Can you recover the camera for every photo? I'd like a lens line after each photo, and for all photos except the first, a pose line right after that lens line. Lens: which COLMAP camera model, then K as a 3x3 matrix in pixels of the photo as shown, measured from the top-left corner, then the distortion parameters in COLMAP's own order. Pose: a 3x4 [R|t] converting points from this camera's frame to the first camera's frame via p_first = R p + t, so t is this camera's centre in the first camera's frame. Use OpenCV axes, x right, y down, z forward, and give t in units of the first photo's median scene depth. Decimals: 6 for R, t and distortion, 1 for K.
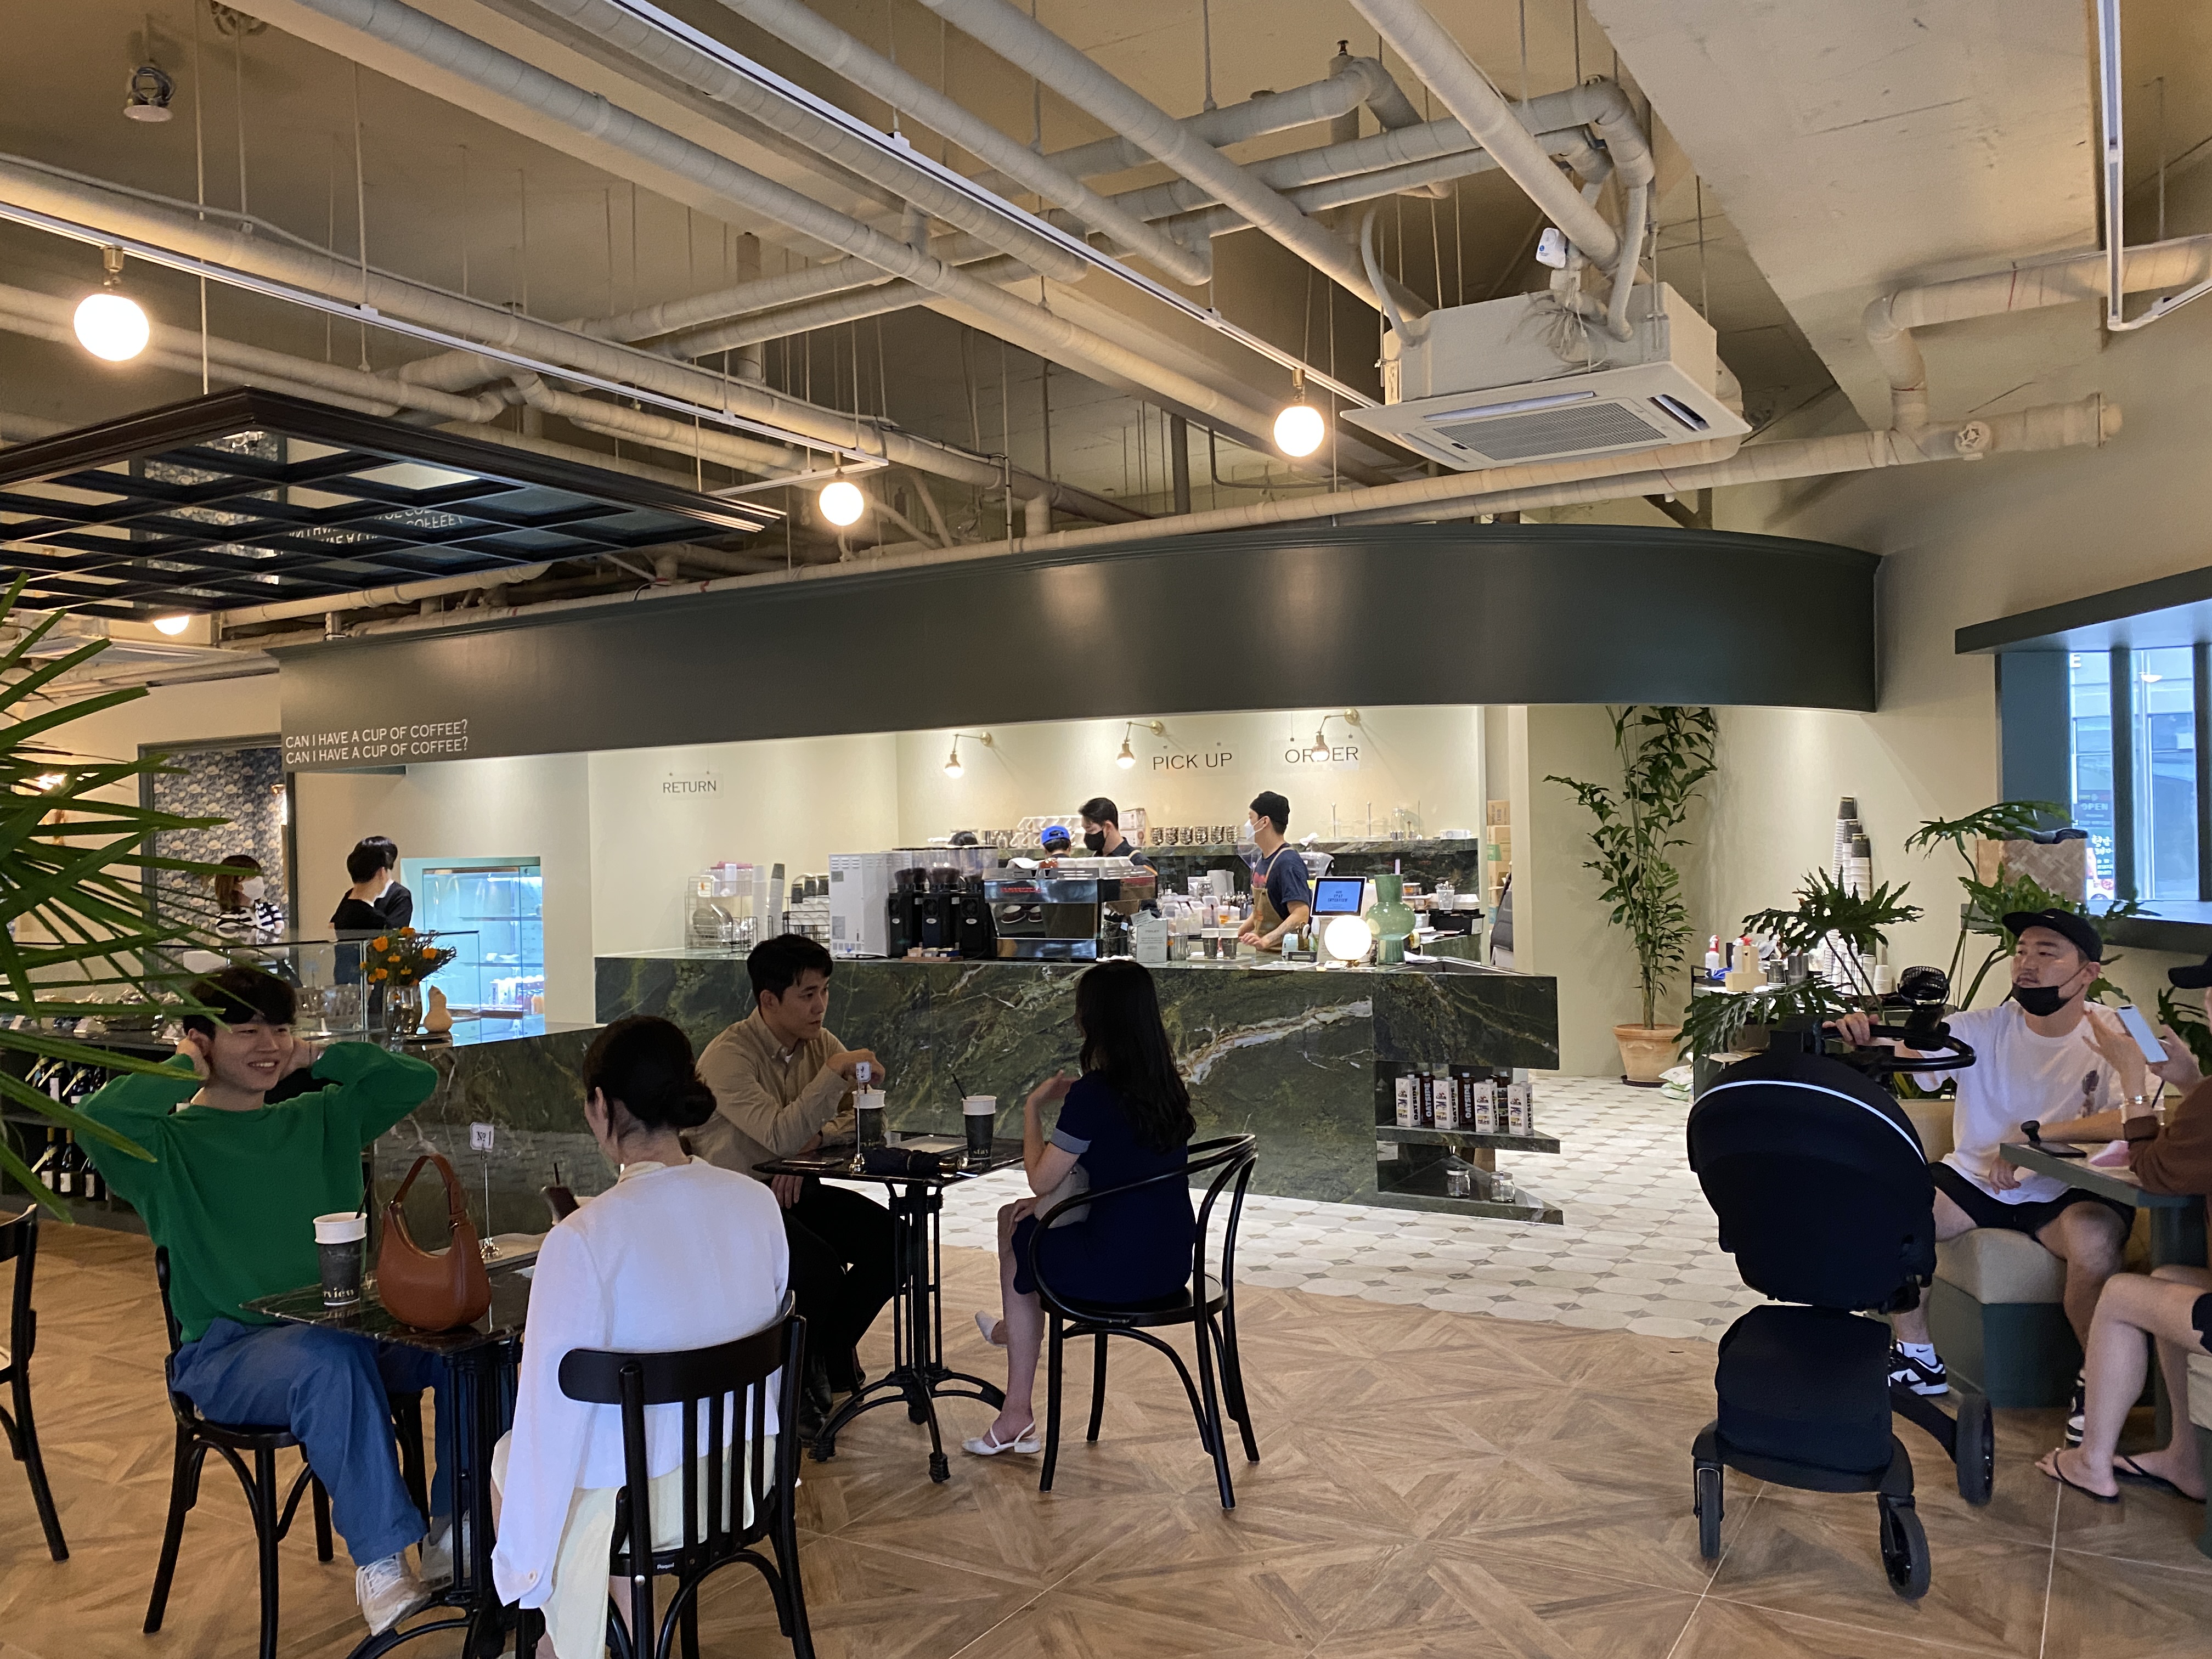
lens RADIAL K [[1690.5, 0, 1110.6], [0, 1690.5, 858.9], [0, 0, 1]] dist [0.052210, -0.063964]
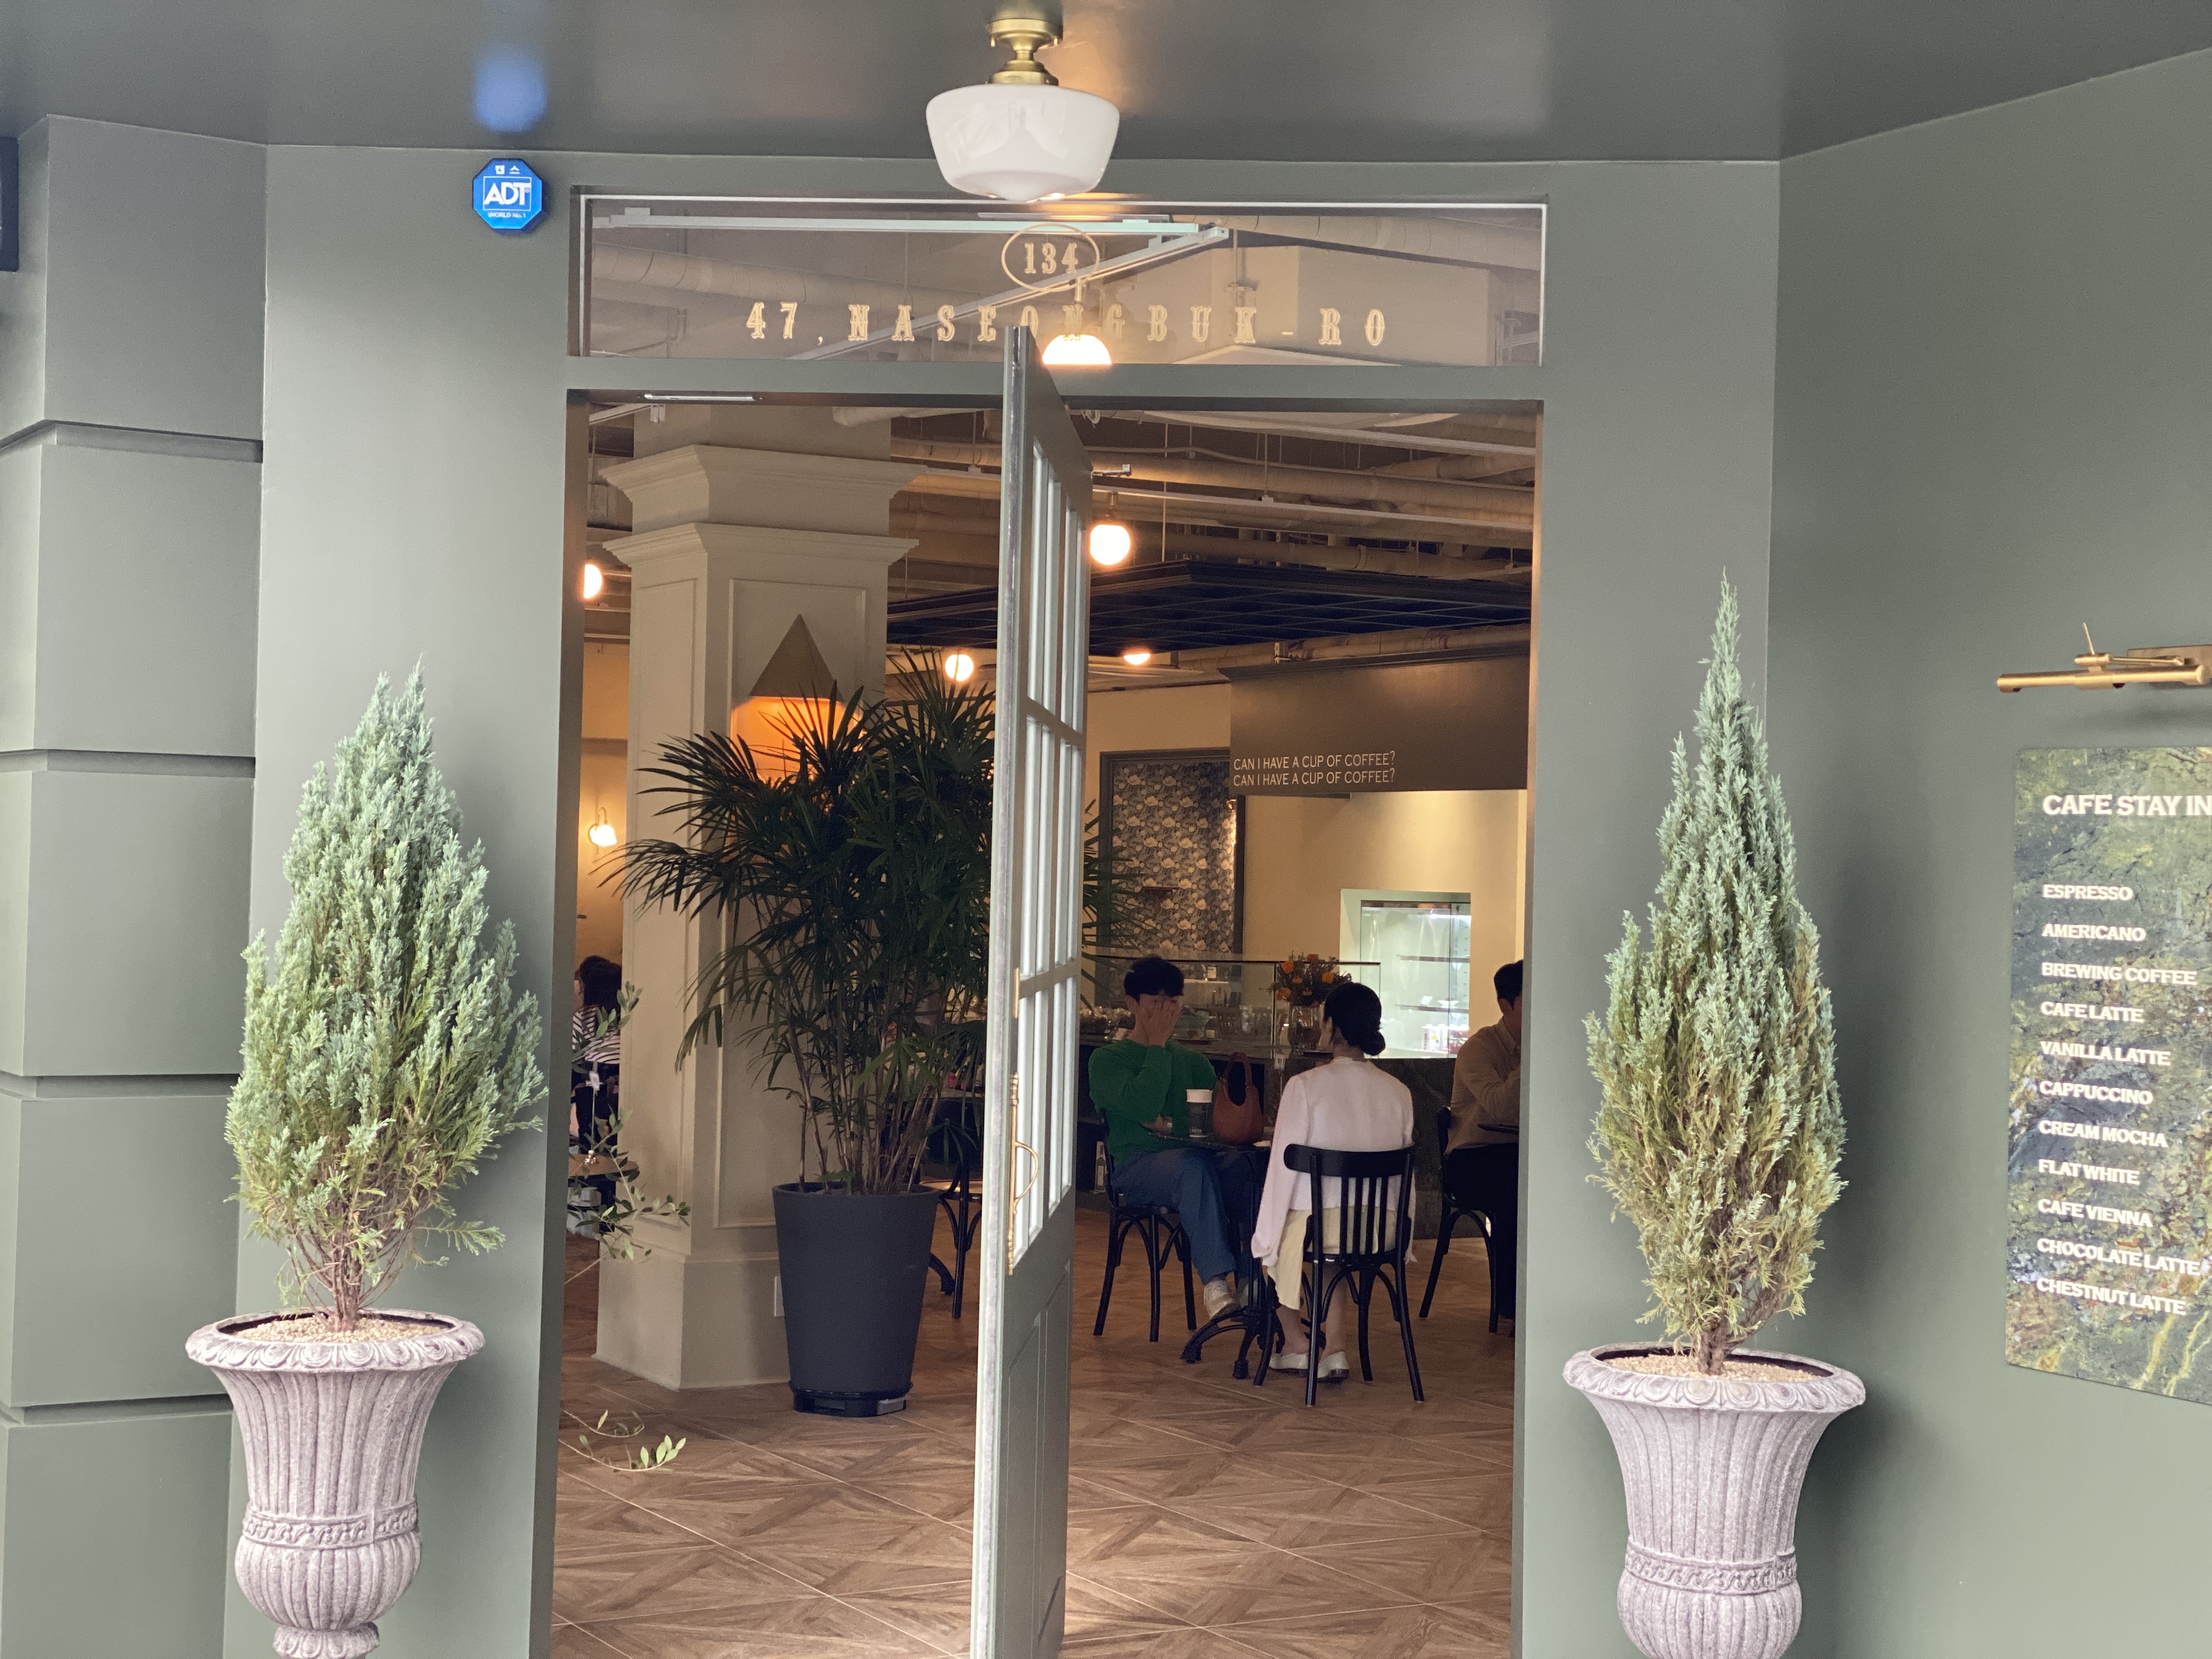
lens RADIAL K [[3287.0, 0, 1118.5], [0, 3287.0, 827.5], [0, 0, 1]] dist [0.124093, 0.000000]
pose [[0.874173, 0.036190, -0.484265, 0.417870], [-0.048059, 0.998771, -0.012114, -0.007530], [0.483231, 0.033863, 0.874838, -0.761301]]
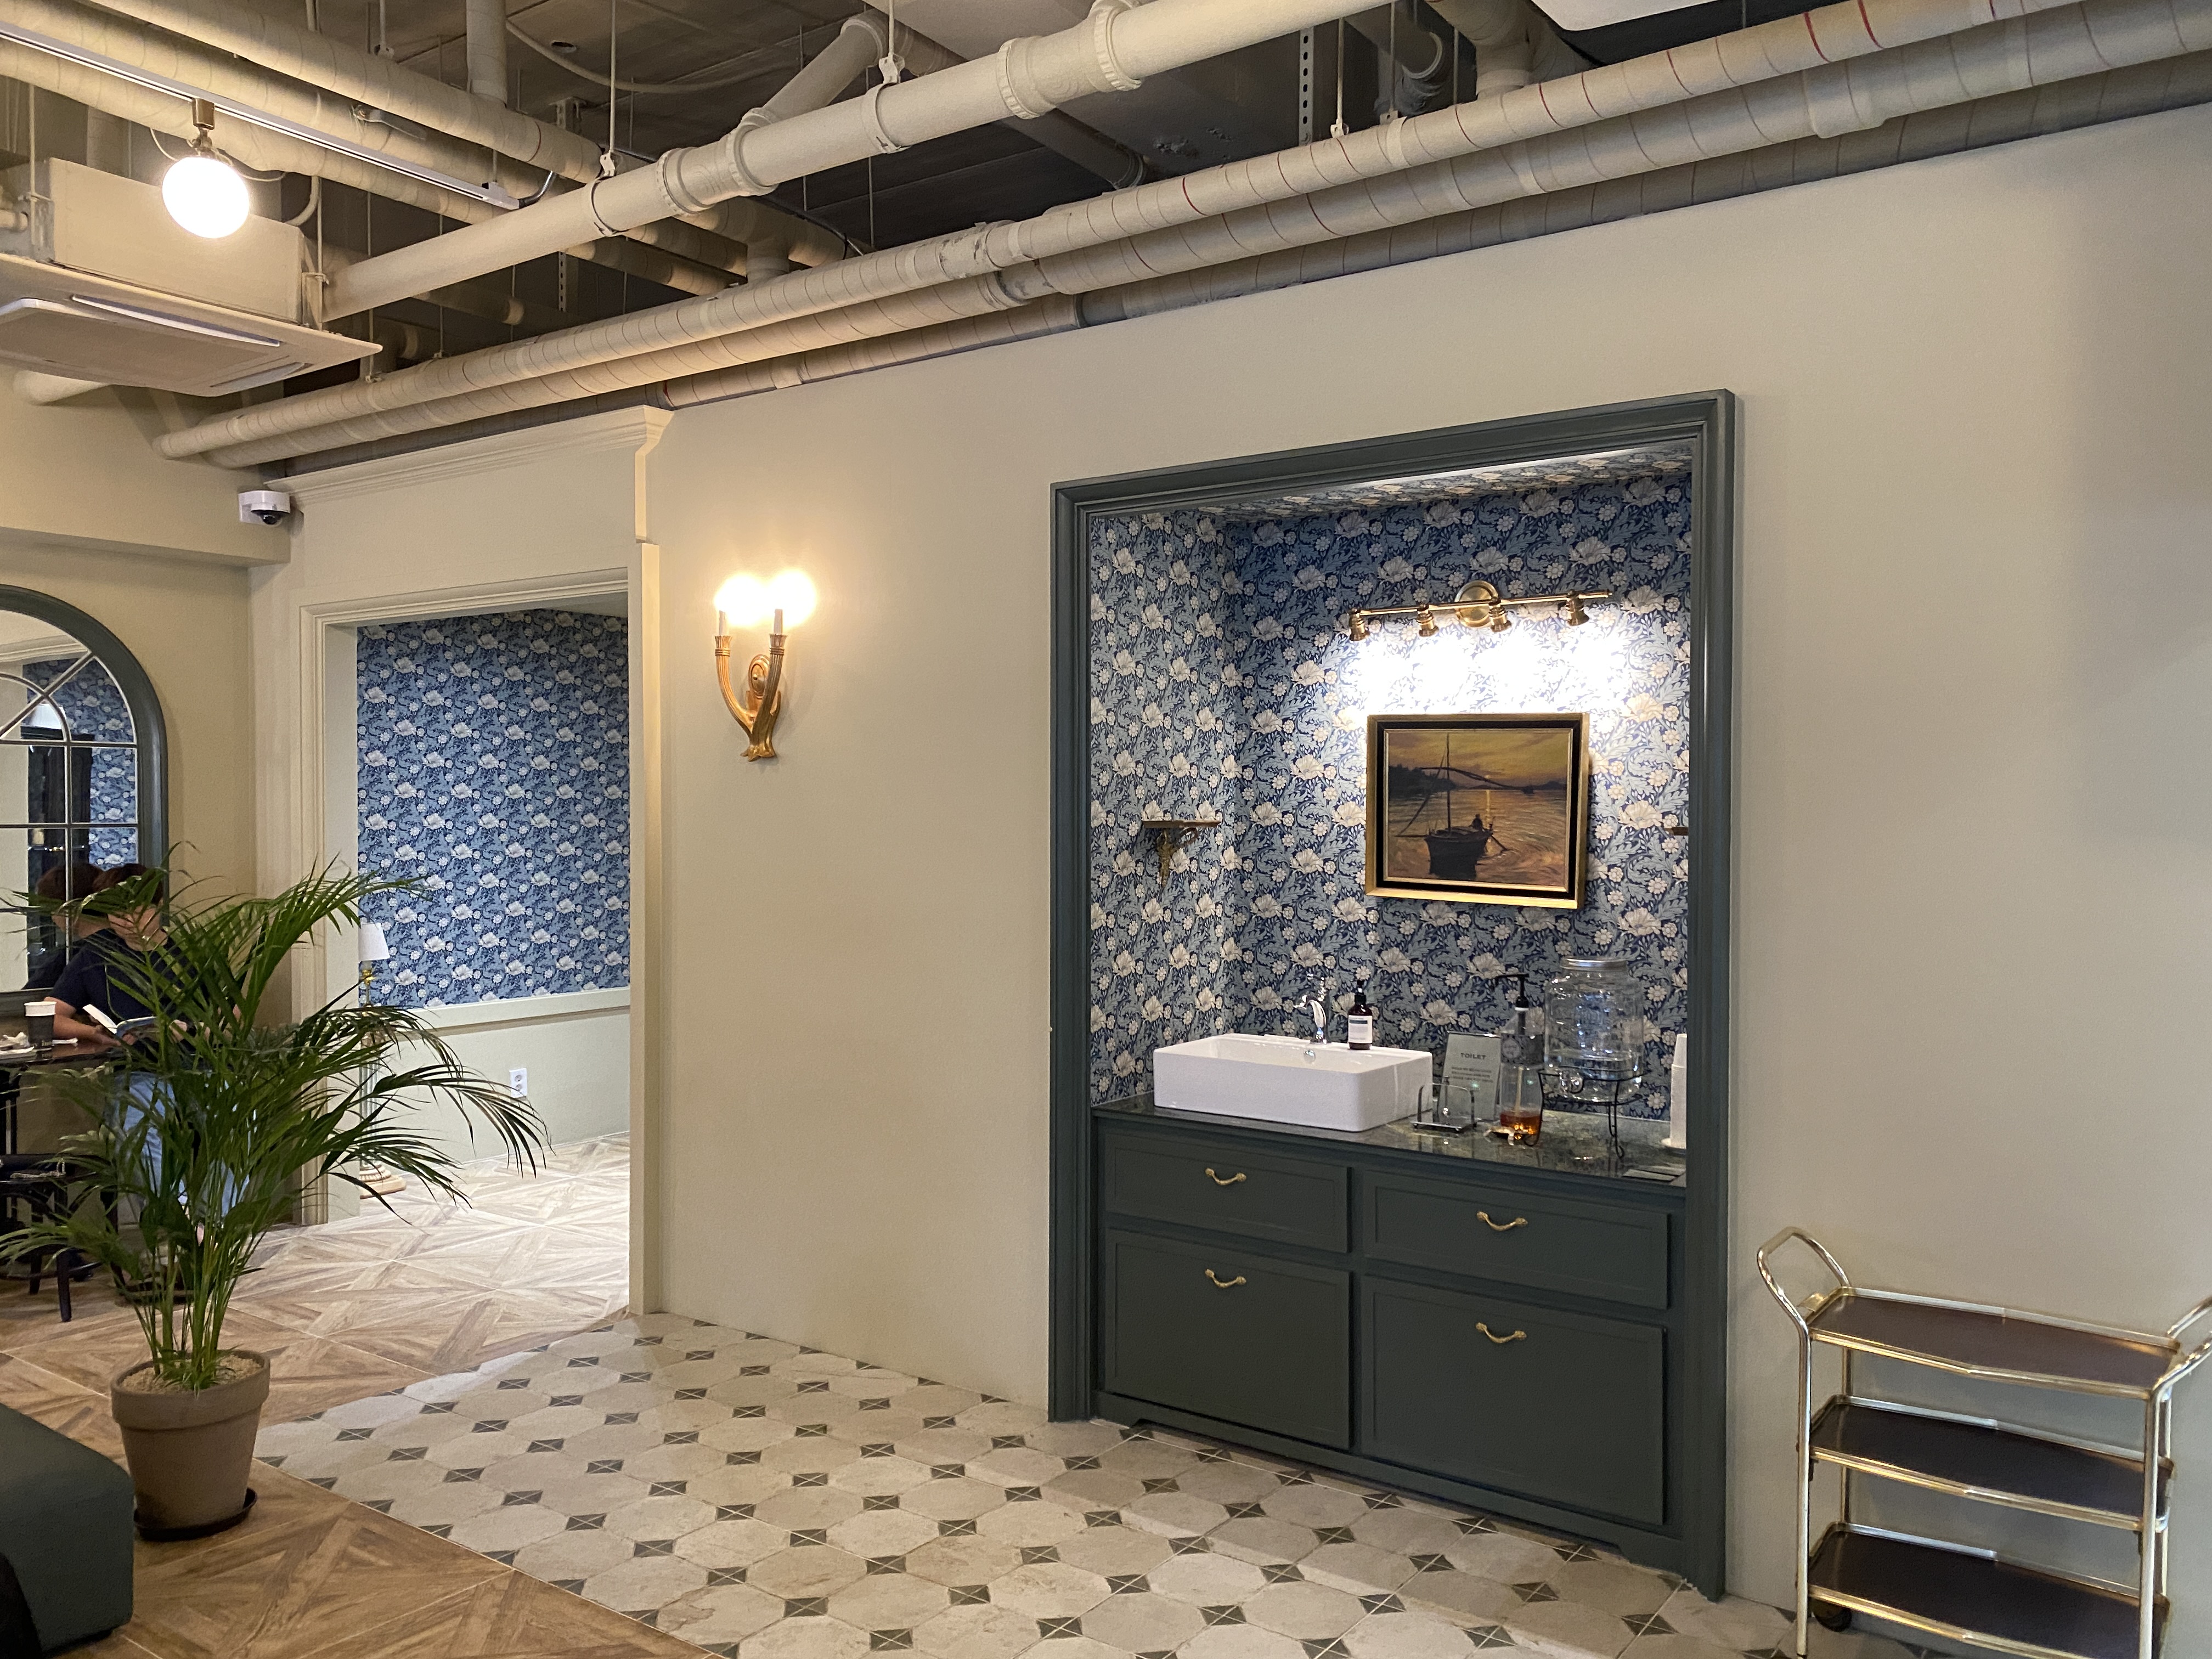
lens RADIAL K [[1690.5, 0, 1105.6], [0, 1690.5, 829.4], [0, 0, 1]] dist [0.052210, -0.063964]
pose [[0.996524, 0.026937, -0.078834, -0.729723], [-0.026643, 0.999634, 0.004786, 0.006196], [0.078934, -0.002669, 0.996876, 0.882244]]
